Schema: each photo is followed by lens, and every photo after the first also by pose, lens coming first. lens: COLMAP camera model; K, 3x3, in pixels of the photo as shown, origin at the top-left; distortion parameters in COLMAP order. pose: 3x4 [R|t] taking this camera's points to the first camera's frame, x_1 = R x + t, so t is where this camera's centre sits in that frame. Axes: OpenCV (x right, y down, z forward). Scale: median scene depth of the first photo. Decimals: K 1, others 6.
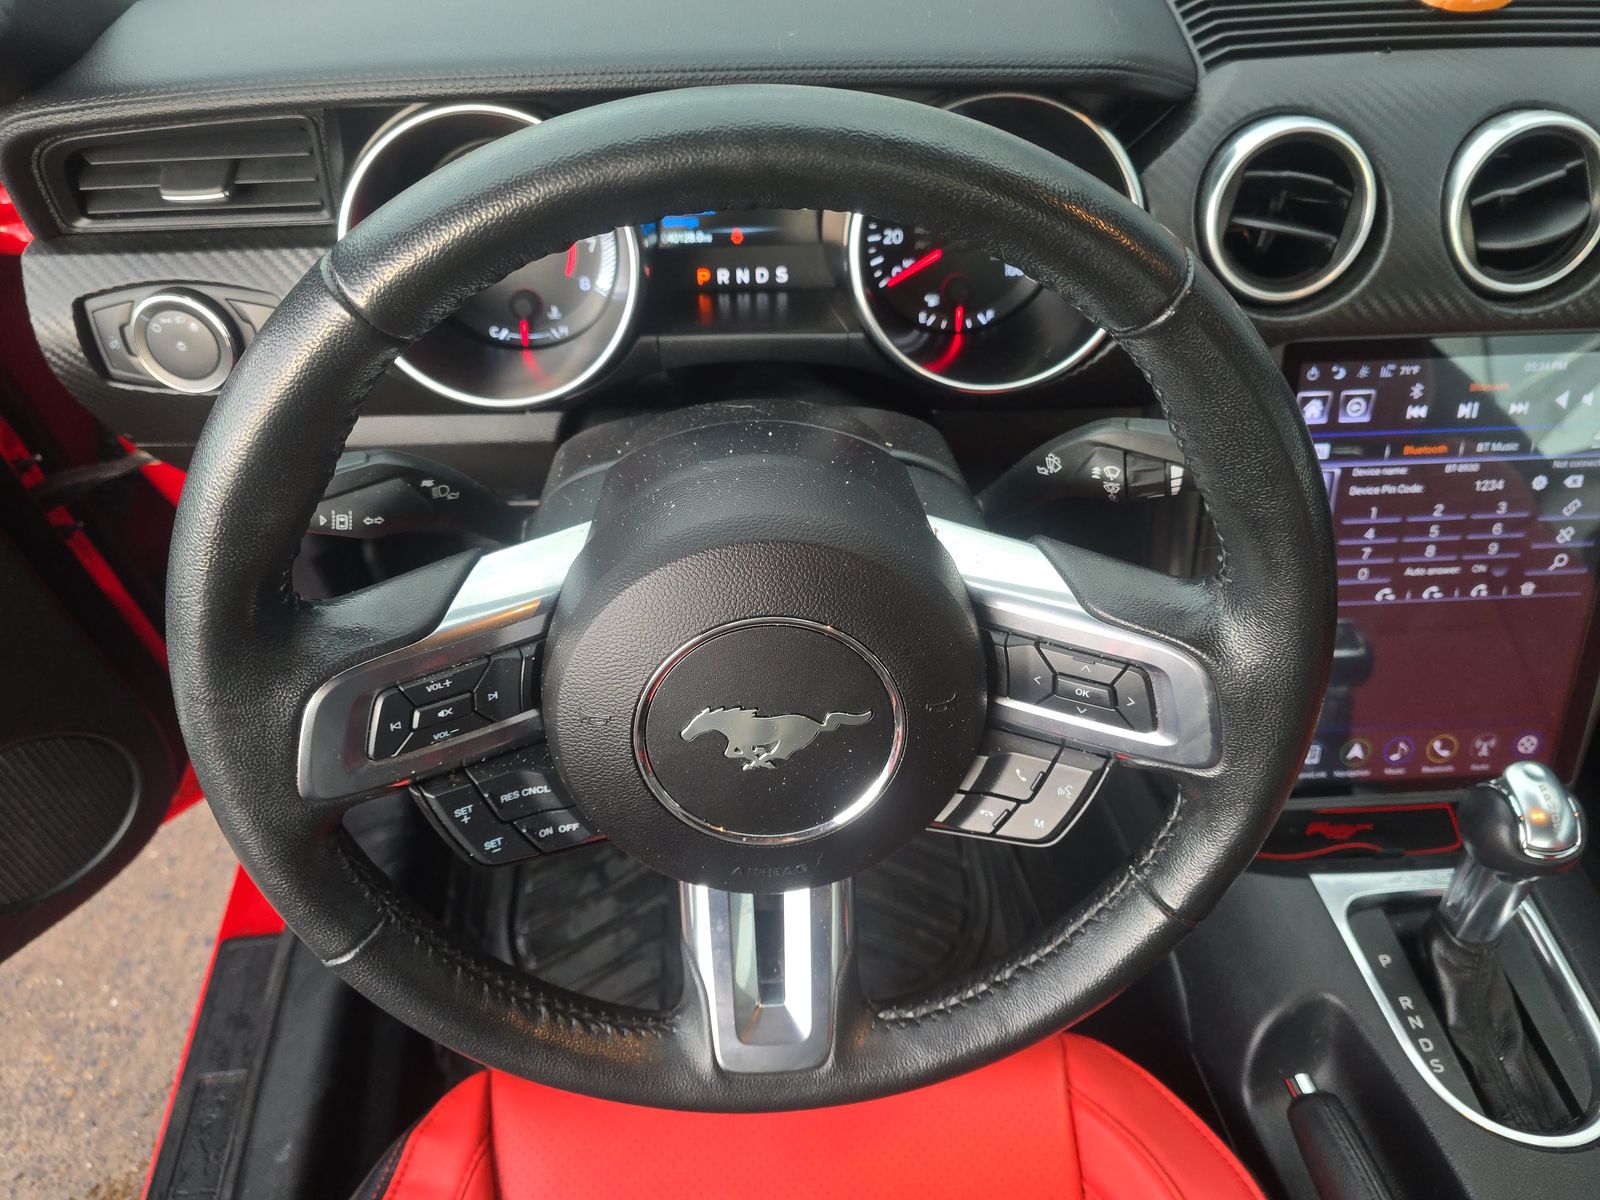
lens RADIAL K [[1068.7, 0, 800.0], [0, 1068.7, 600.0], [0, 0, 1]] dist [0.044495, -0.029920]
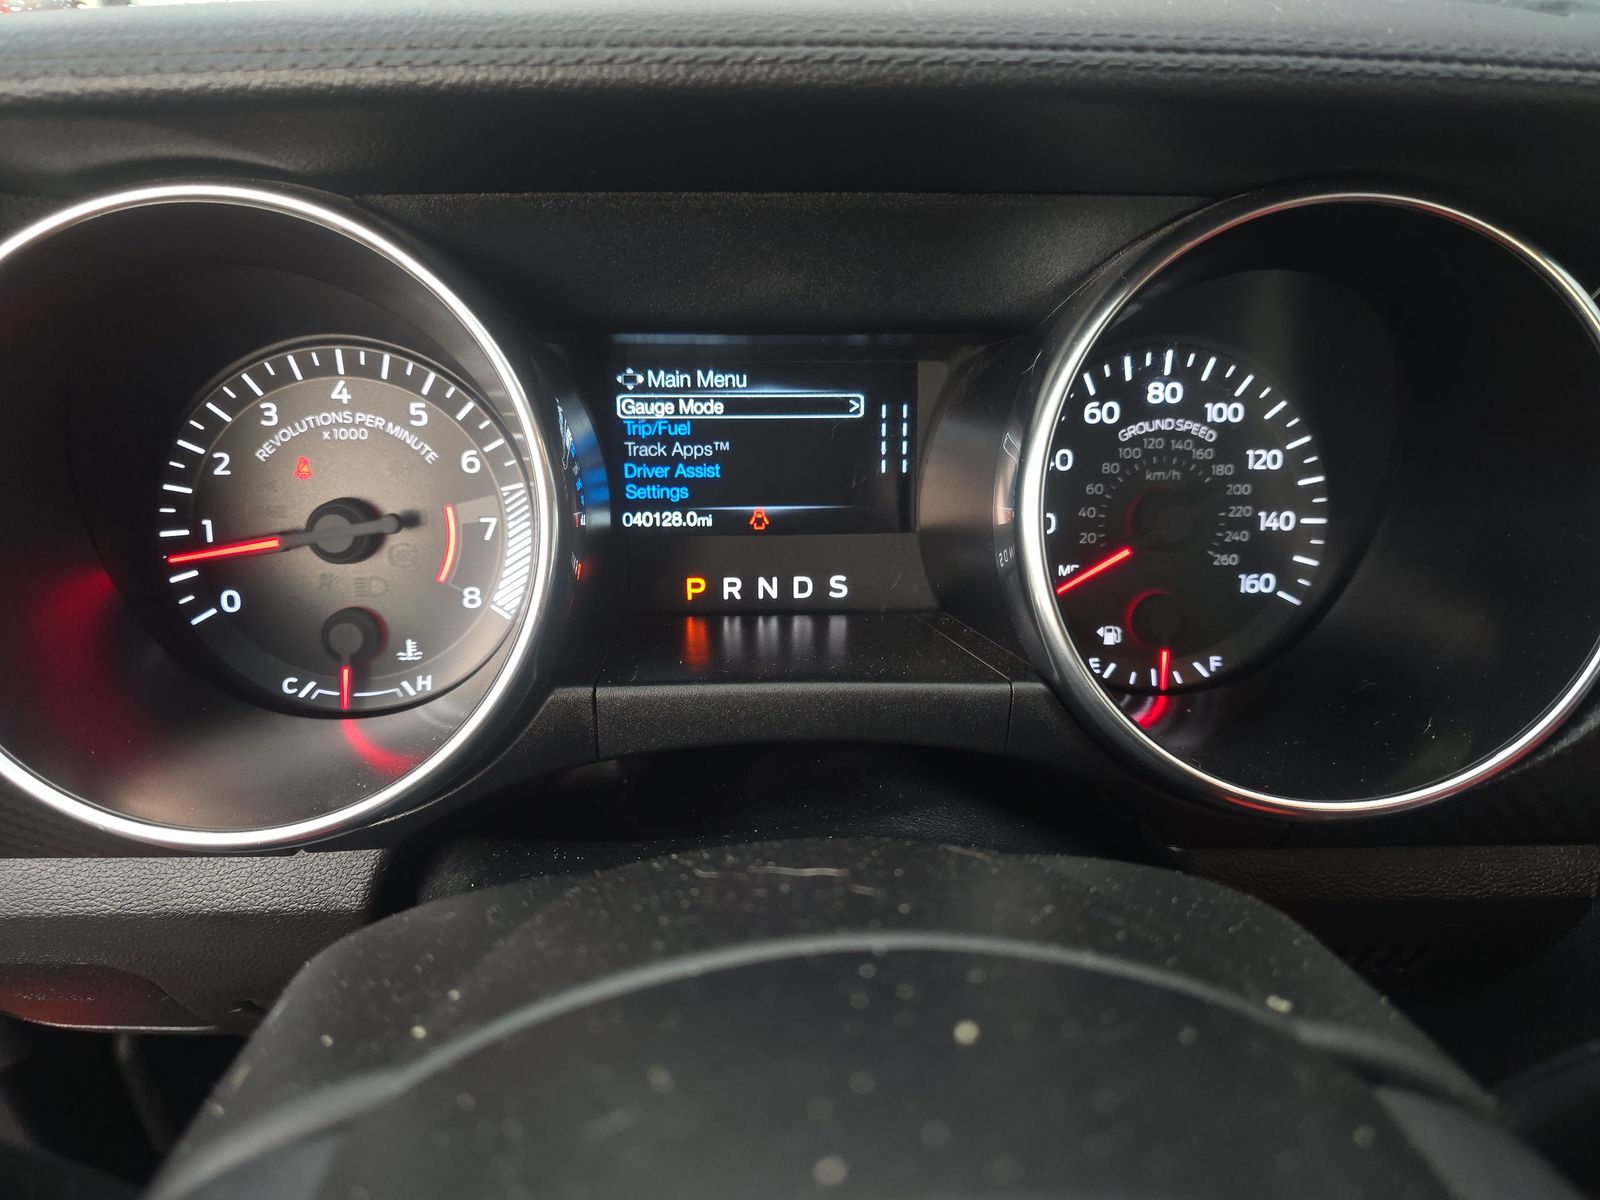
lens RADIAL K [[1068.7, 0, 800.0], [0, 1068.7, 600.0], [0, 0, 1]] dist [0.044495, -0.029920]
pose [[0.999659, 0.009136, 0.024447, -0.051718], [-0.000181, 0.939135, -0.343550, -0.113529], [-0.026098, 0.343428, 0.938816, 0.509417]]
